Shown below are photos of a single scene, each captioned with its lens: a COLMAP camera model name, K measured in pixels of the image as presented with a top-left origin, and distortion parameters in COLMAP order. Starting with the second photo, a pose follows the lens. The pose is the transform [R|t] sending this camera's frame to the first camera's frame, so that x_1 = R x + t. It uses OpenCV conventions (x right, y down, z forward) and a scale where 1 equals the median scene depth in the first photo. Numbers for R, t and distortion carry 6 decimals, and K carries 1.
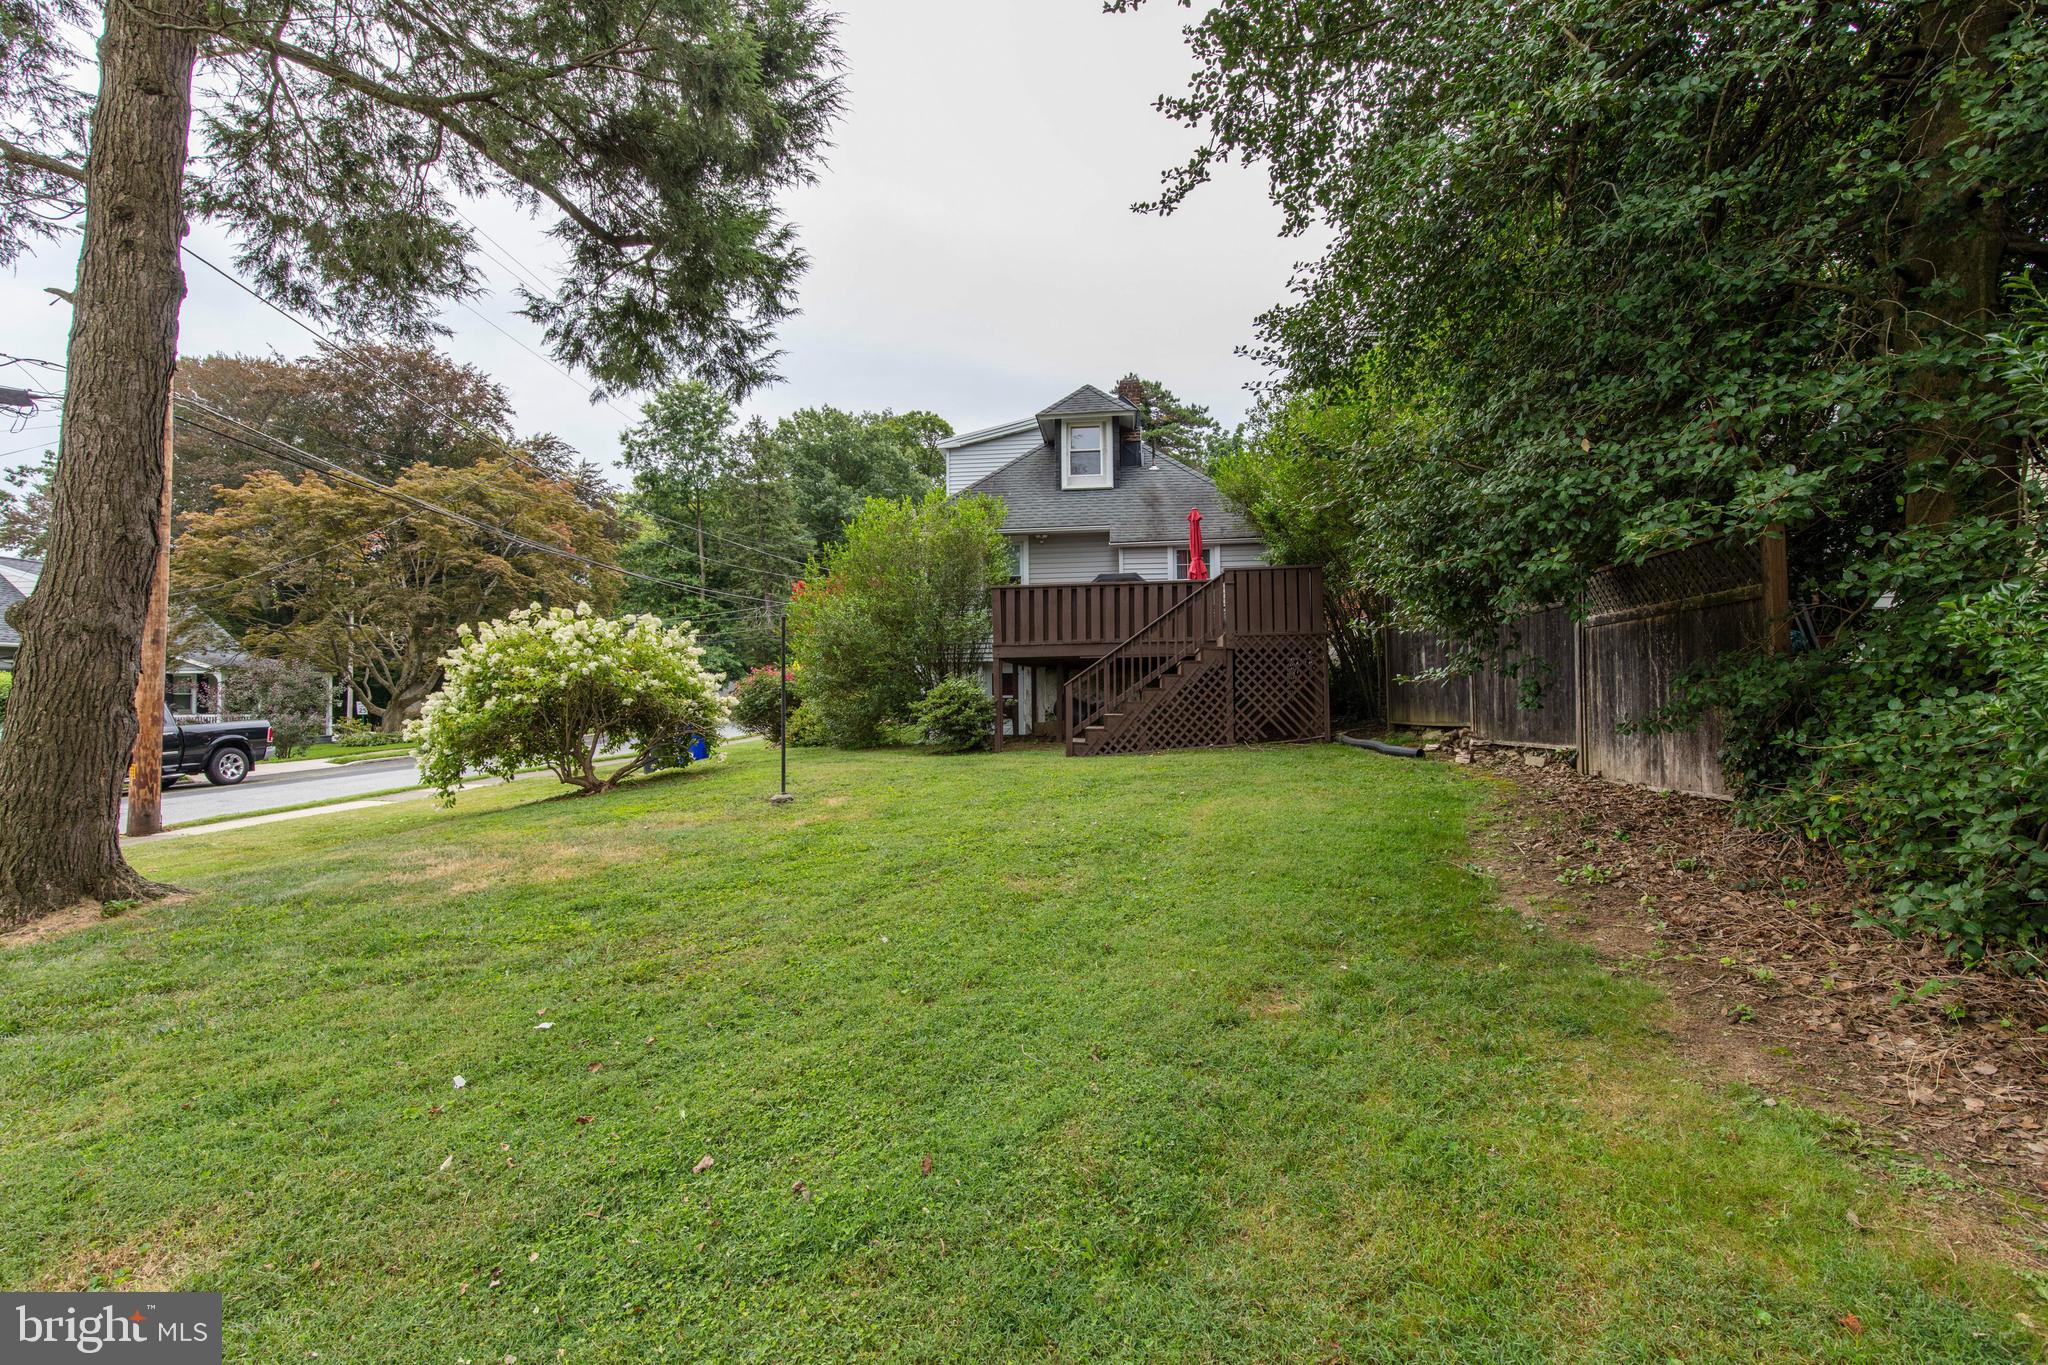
lens RADIAL K [[920.6, 0, 1030.2], [0, 920.6, 683.1], [0, 0, 1]] dist [0.008988, -0.001348]
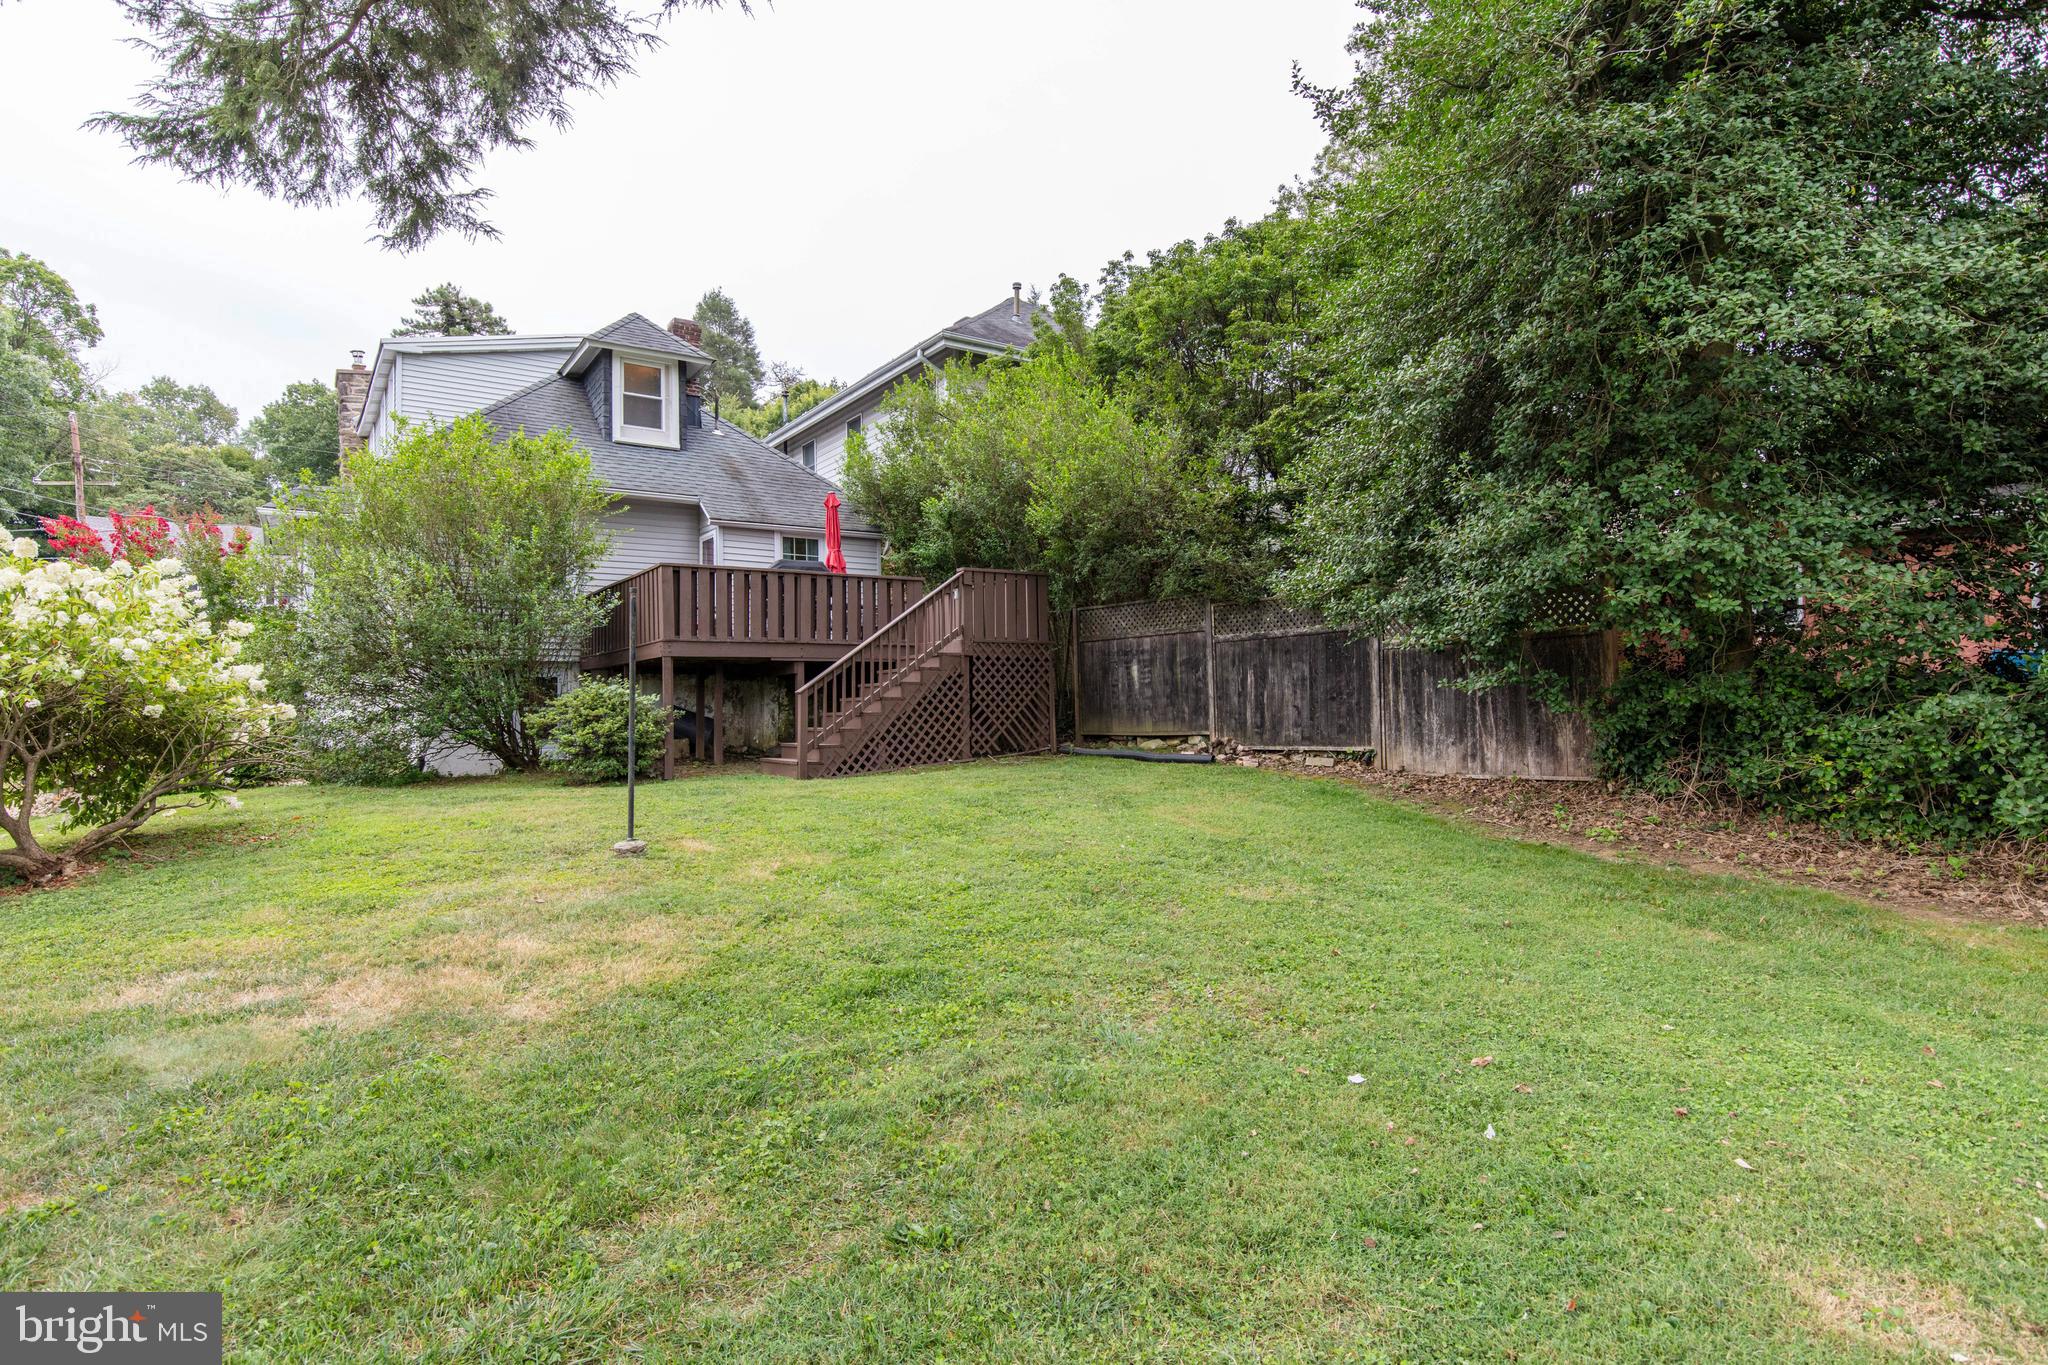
lens RADIAL K [[1075.0, 0, 1037.9], [0, 1075.0, 683.9], [0, 0, 1]] dist [-0.004950, -0.000586]
pose [[0.772160, 0.017745, 0.635180, -0.407700], [-0.008512, 0.999809, -0.017583, 0.009589], [-0.635371, 0.008170, 0.772164, 0.128079]]
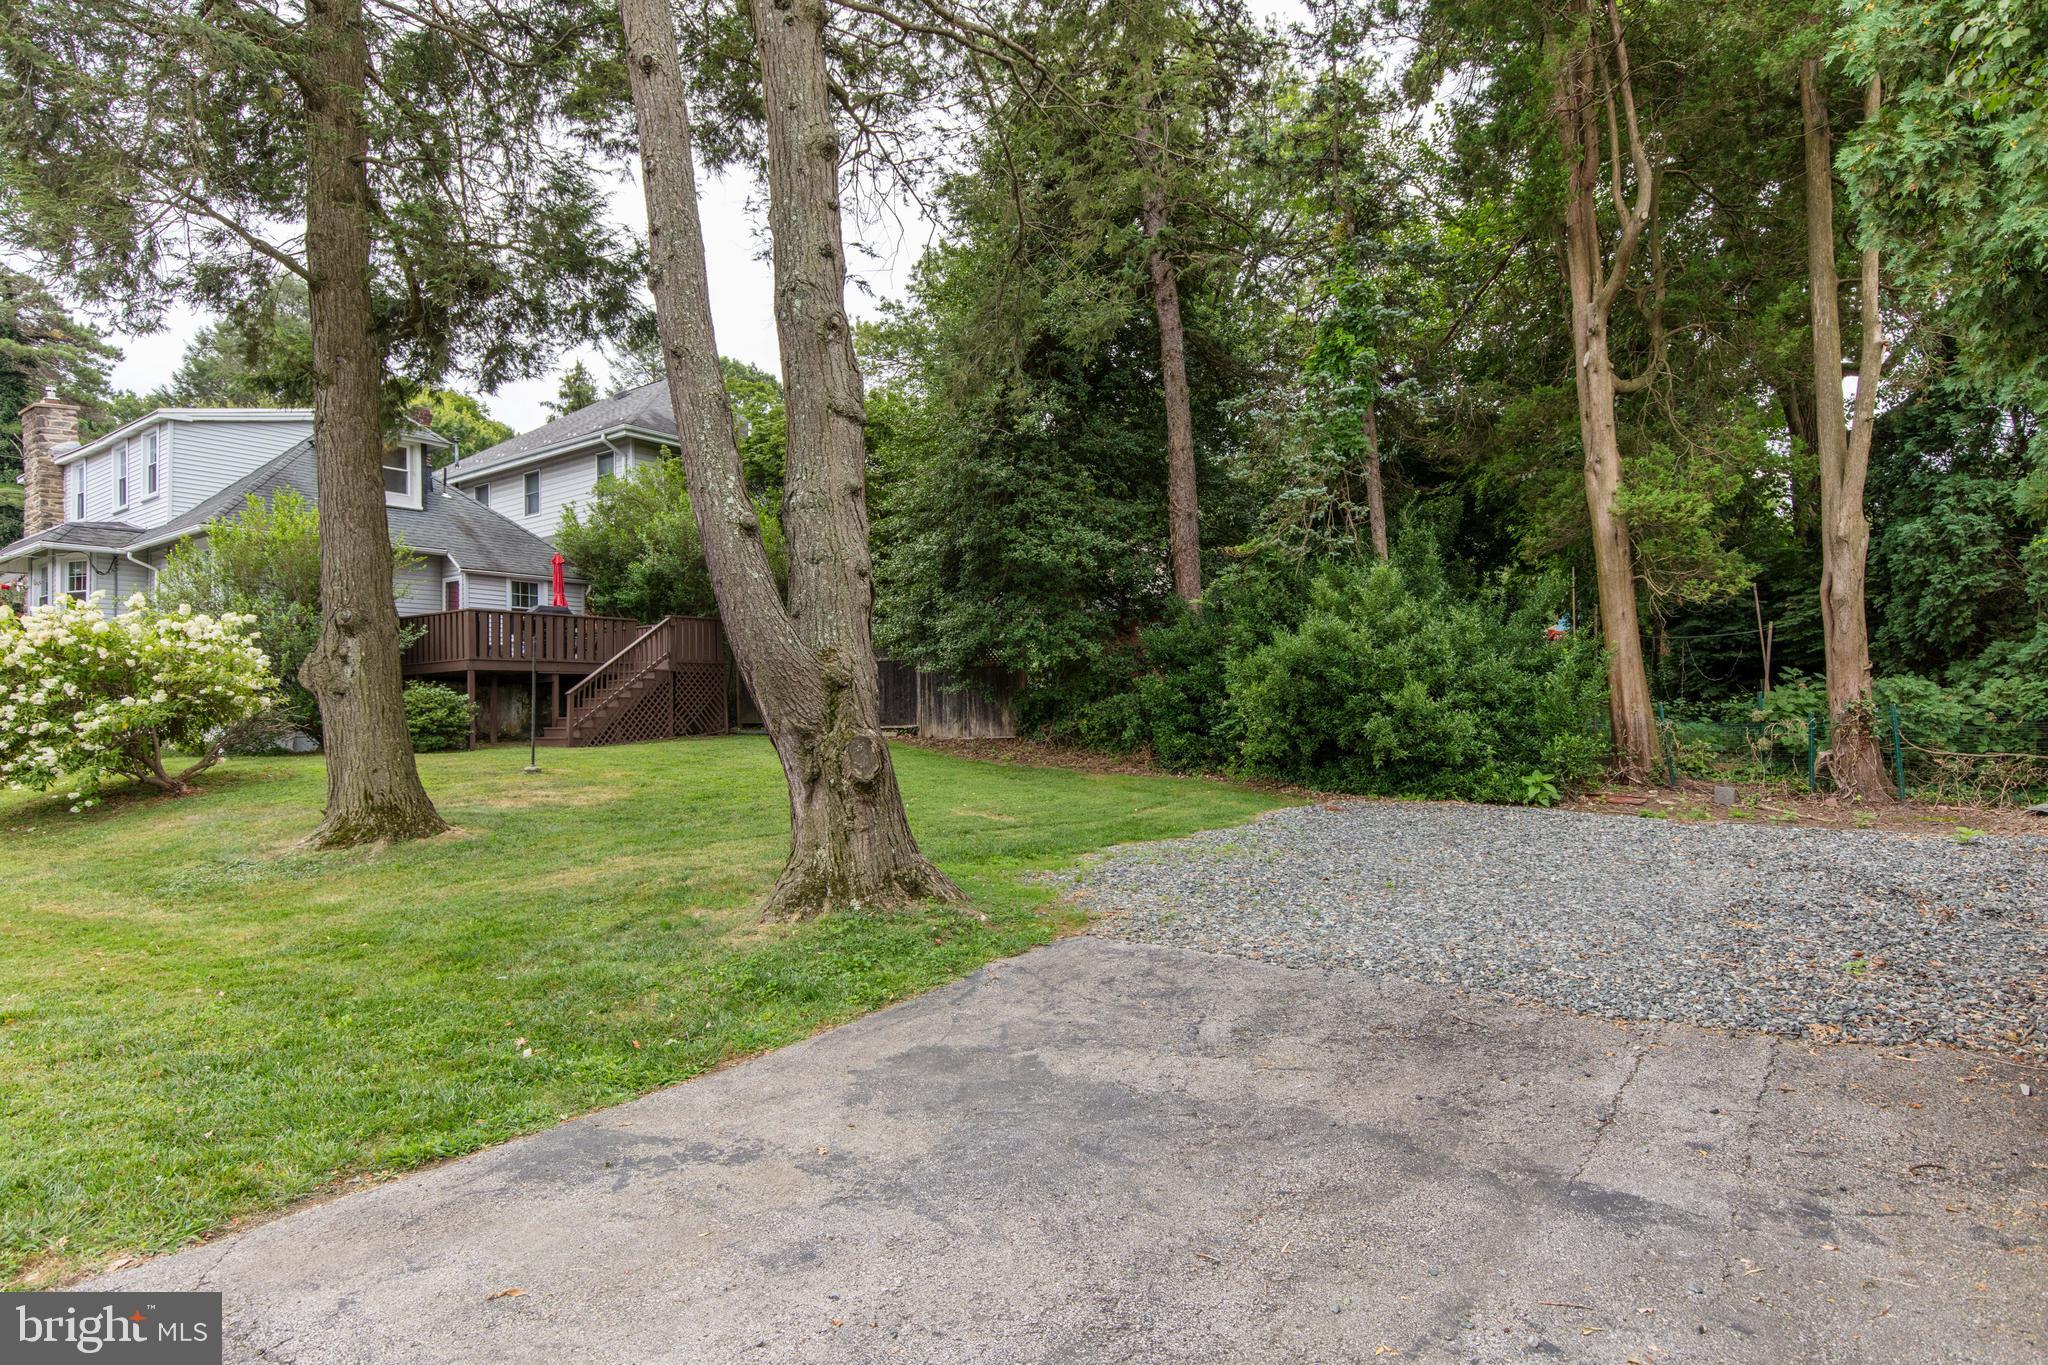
lens RADIAL K [[1075.0, 0, 1015.0], [0, 1075.0, 687.9], [0, 0, 1]] dist [-0.004950, -0.000586]
pose [[0.517678, 0.028400, 0.855104, -0.941302], [-0.006542, 0.999551, -0.029237, 0.034491], [-0.855551, 0.009541, 0.517631, -0.328935]]
